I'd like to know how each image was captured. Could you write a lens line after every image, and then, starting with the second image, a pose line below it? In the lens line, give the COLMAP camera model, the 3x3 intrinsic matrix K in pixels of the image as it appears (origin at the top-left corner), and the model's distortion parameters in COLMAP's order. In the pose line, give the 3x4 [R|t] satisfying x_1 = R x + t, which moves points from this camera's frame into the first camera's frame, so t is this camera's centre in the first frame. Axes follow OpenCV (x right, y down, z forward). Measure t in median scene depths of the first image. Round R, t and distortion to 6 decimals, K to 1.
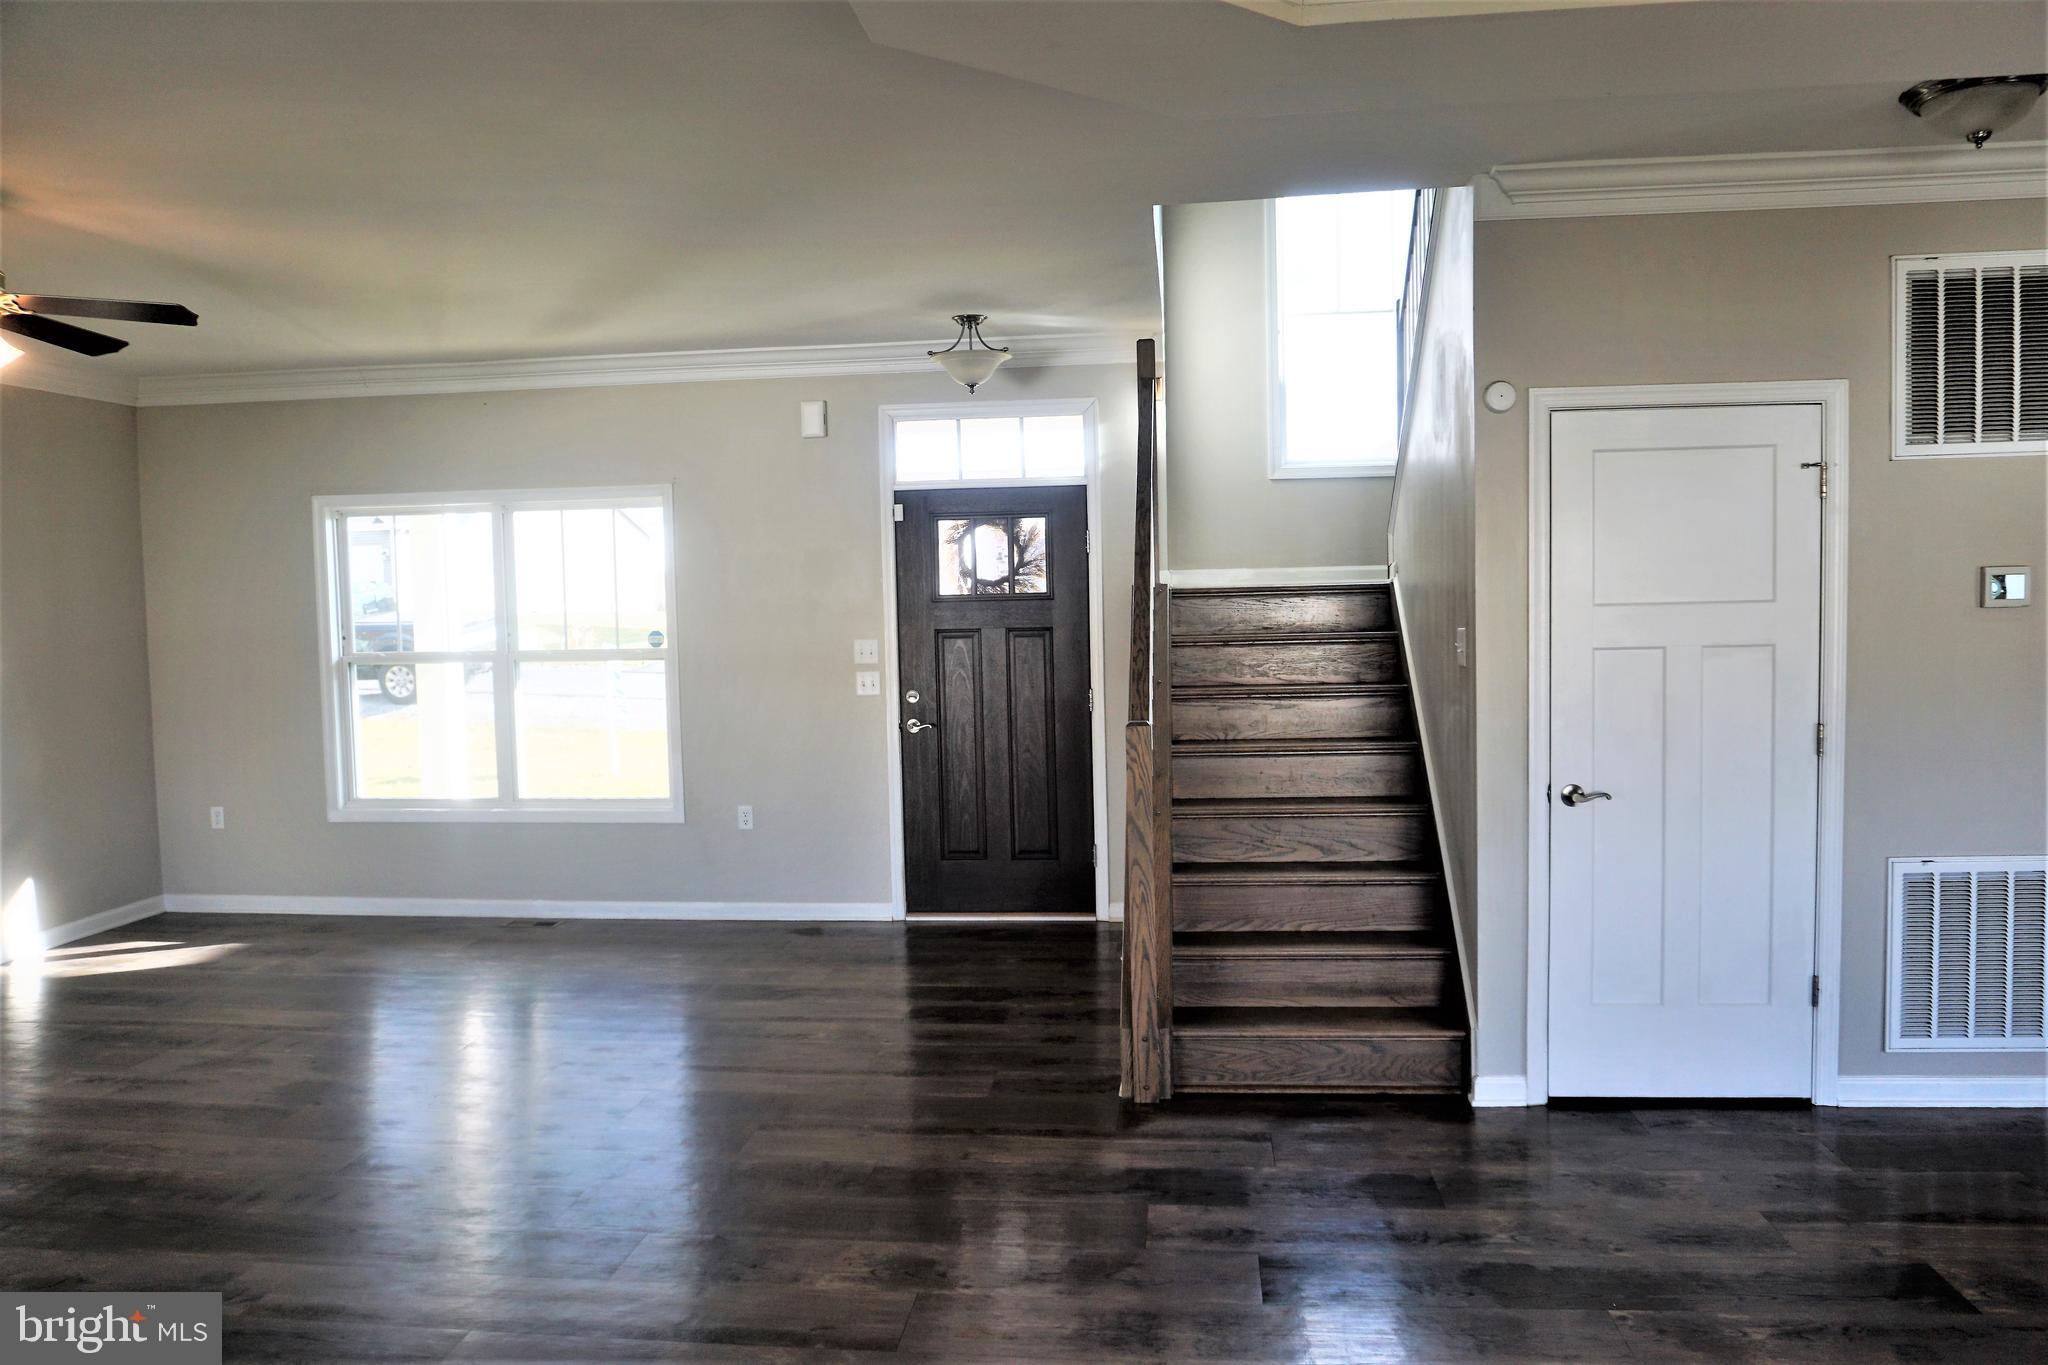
lens RADIAL K [[1422.0, 0, 1017.9], [0, 1422.0, 681.1], [0, 0, 1]] dist [-0.064521, 0.027969]
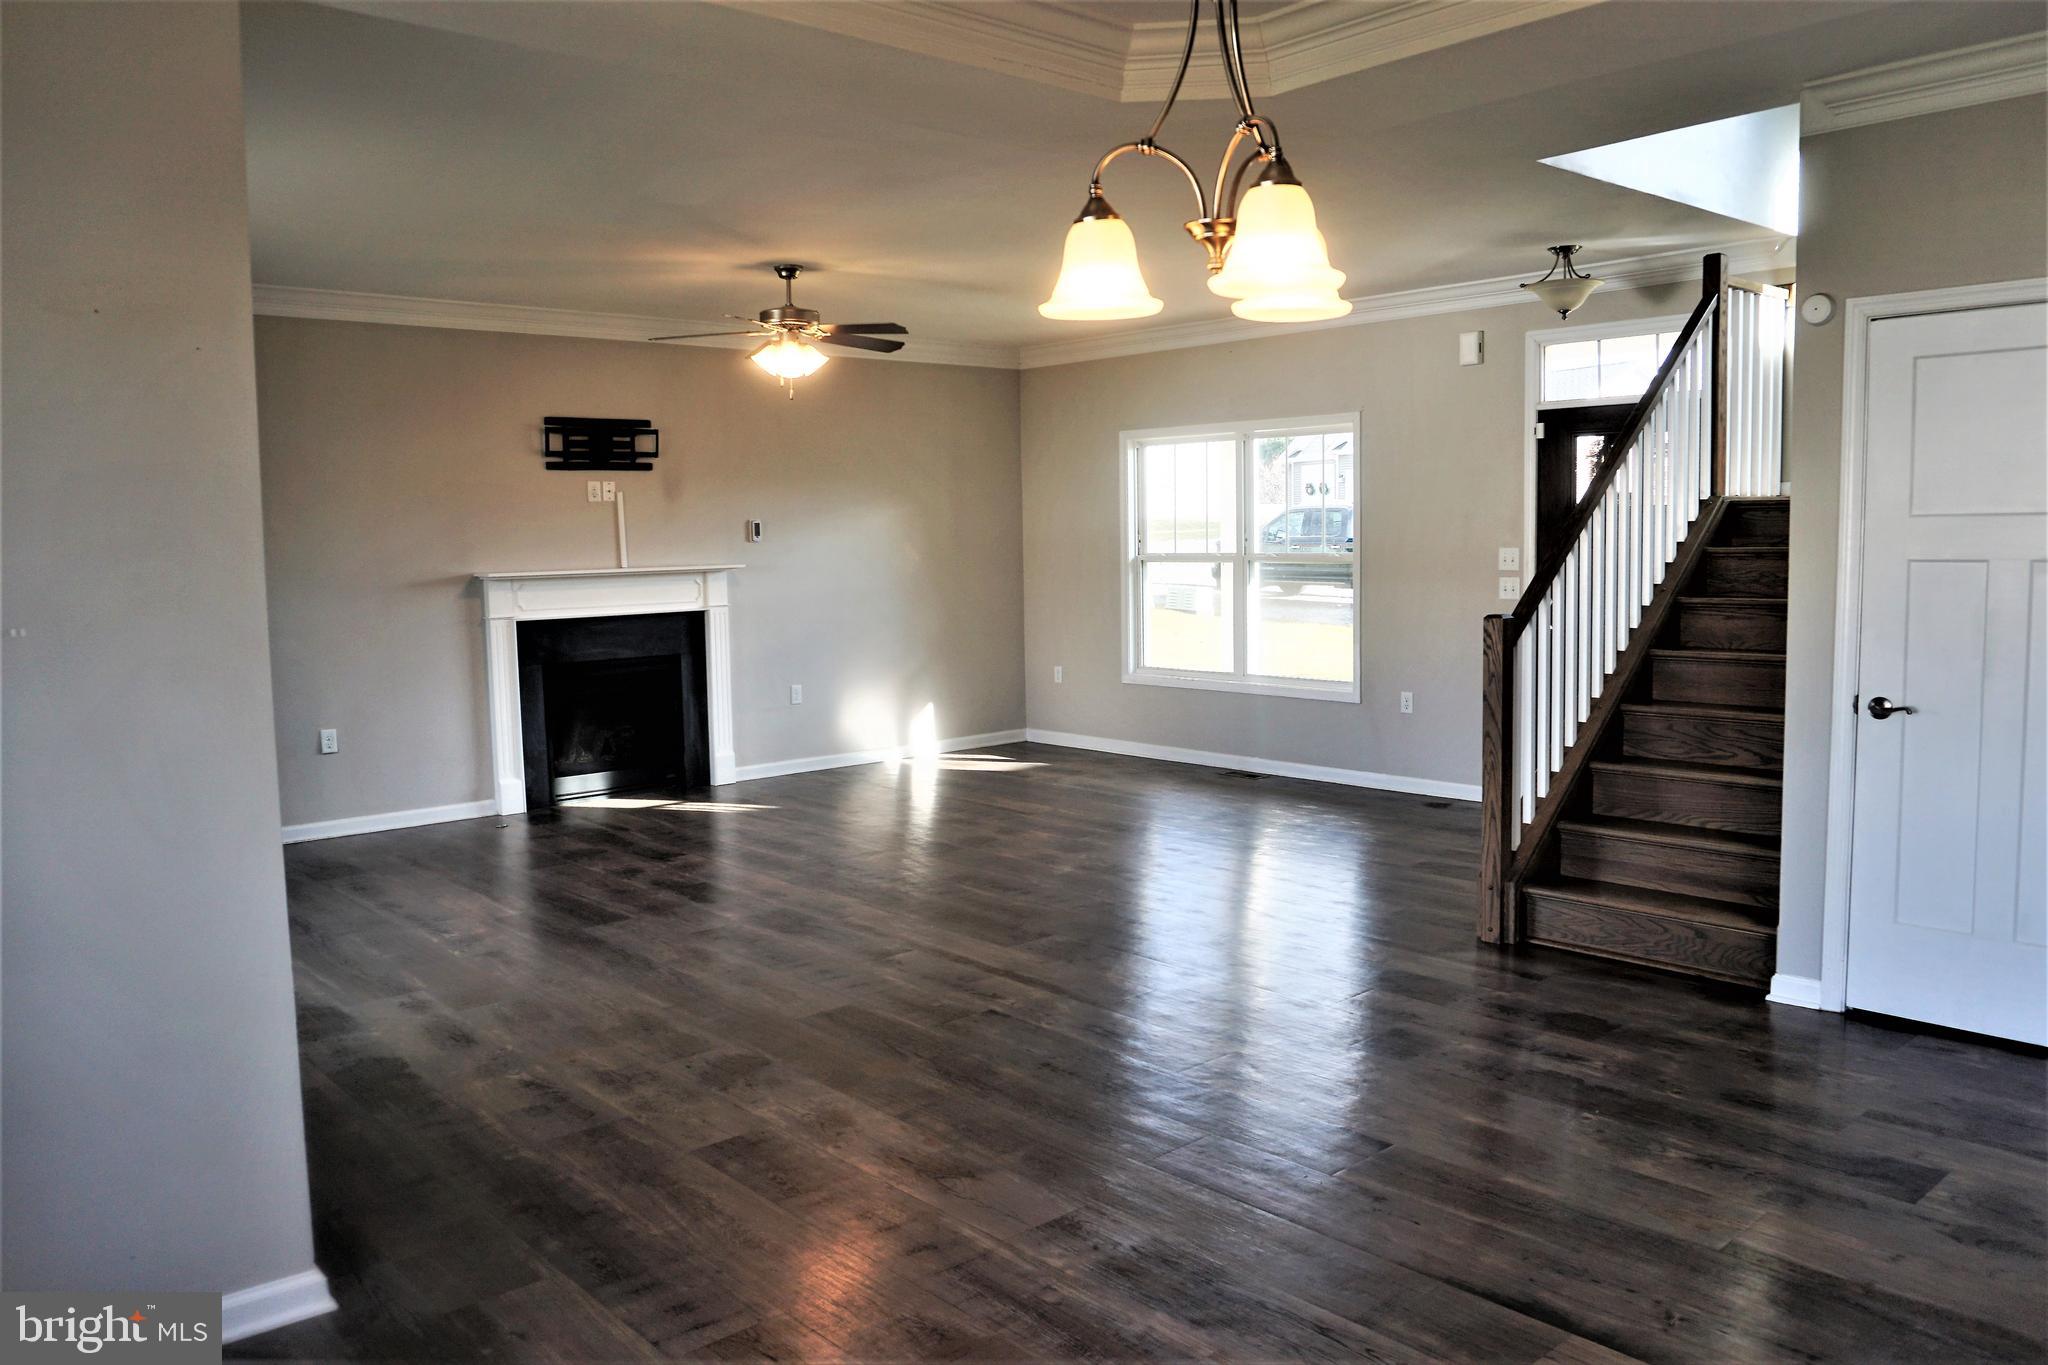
lens RADIAL K [[1504.3, 0, 1025.8], [0, 1504.3, 662.8], [0, 0, 1]] dist [-0.054457, 0.028060]
pose [[0.748017, 0.064878, -0.660501, 0.600883], [-0.037569, 0.997754, 0.055459, 0.013787], [0.662616, -0.016670, 0.748774, -0.171814]]
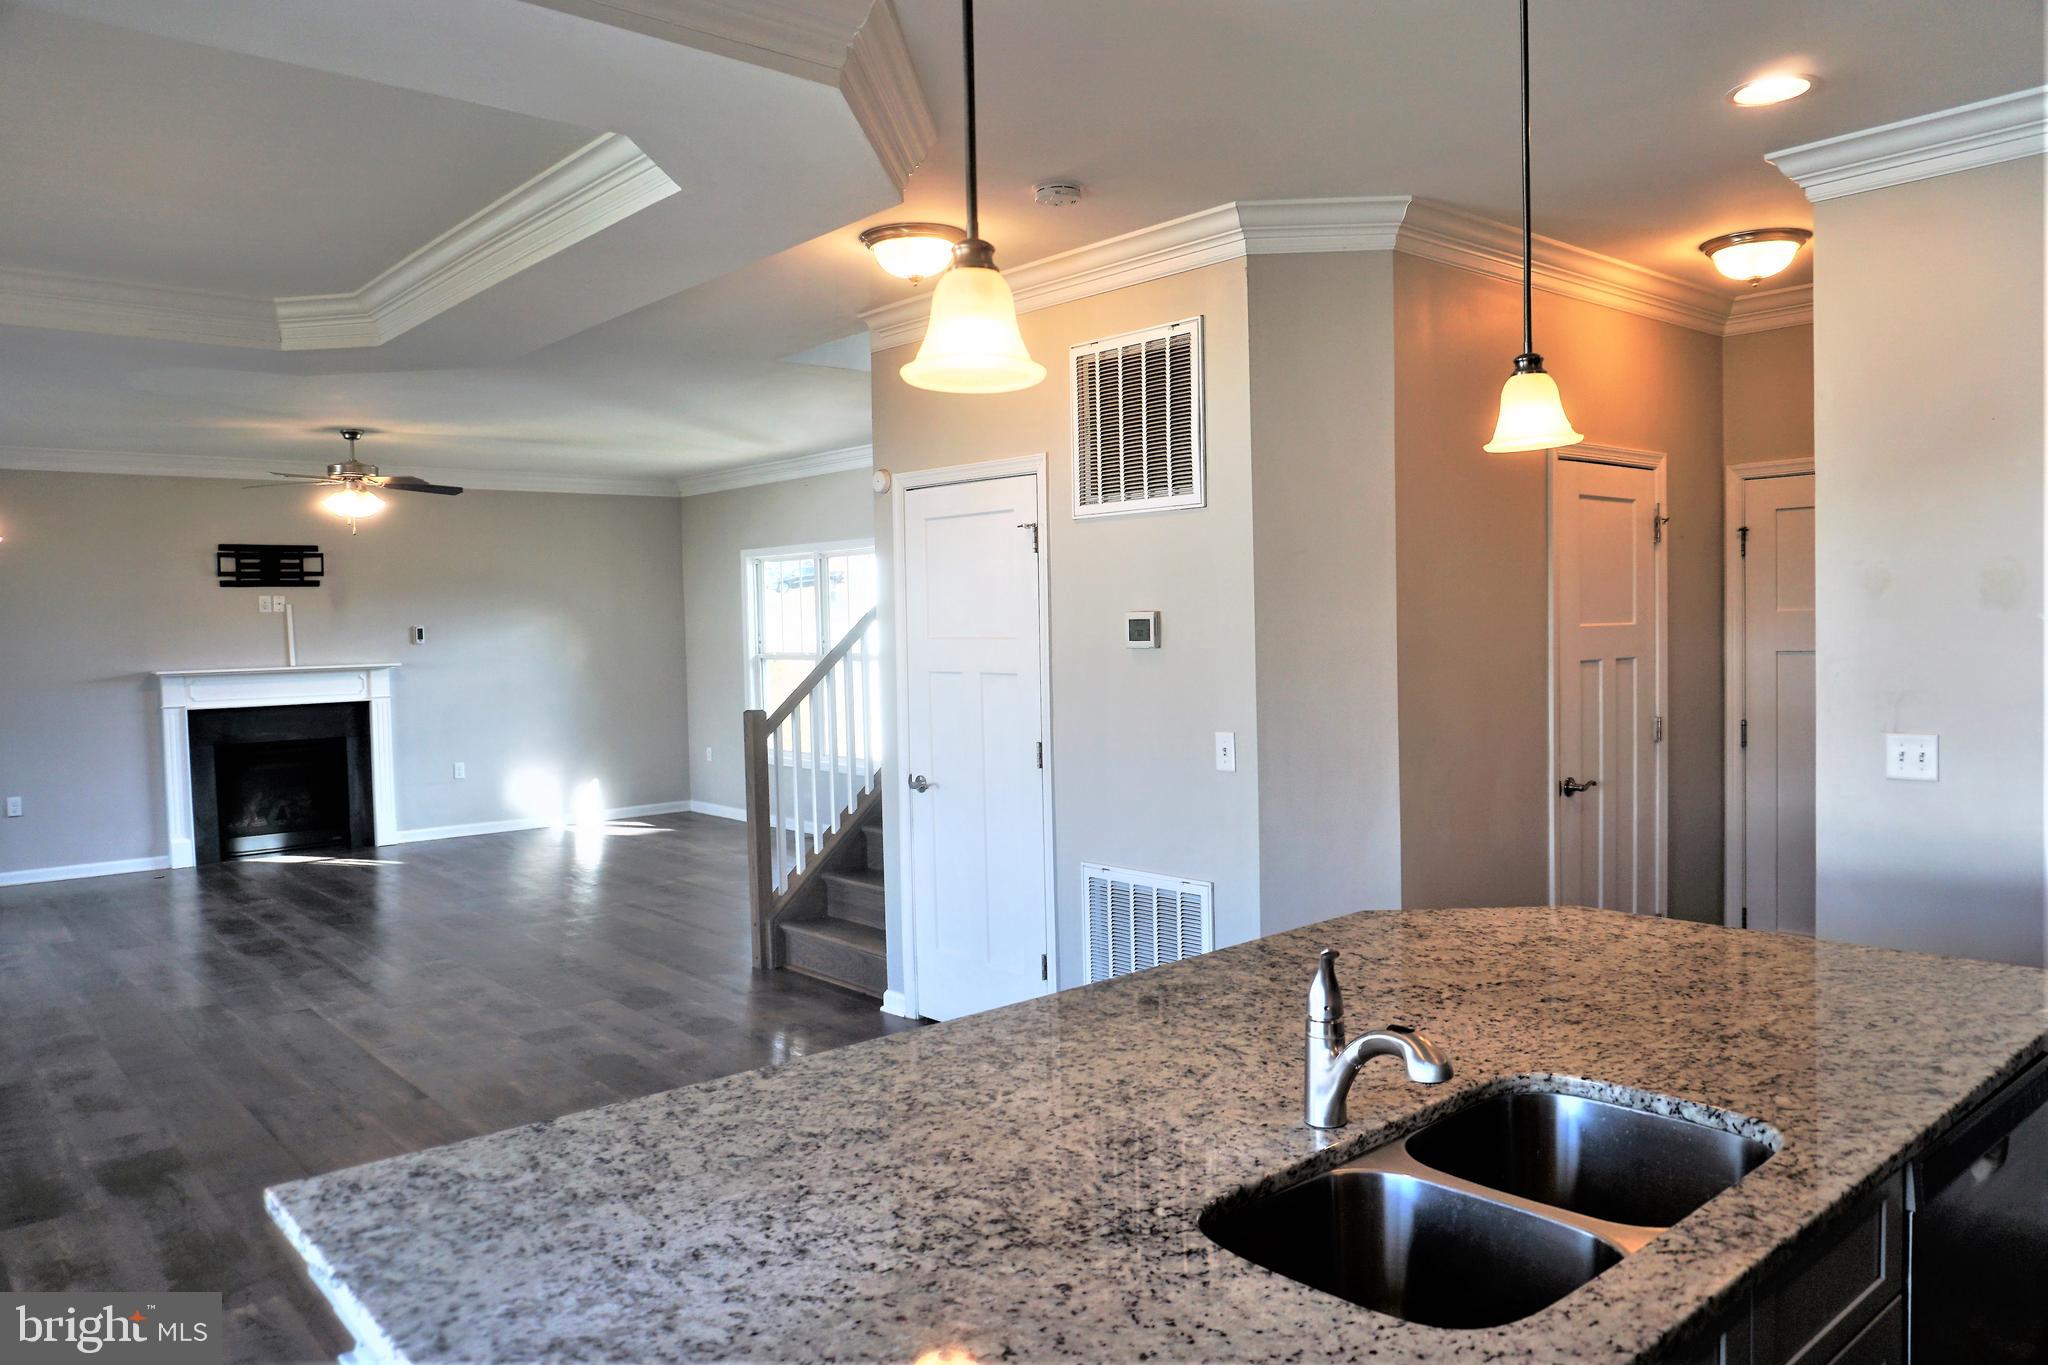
lens RADIAL K [[1422.0, 0, 1010.0], [0, 1422.0, 674.8], [0, 0, 1]] dist [-0.064521, 0.027969]
pose [[0.737988, 0.034707, -0.673921, 1.271055], [-0.037396, 0.999245, 0.010510, -0.035137], [0.673777, 0.017446, 0.738729, 0.075381]]
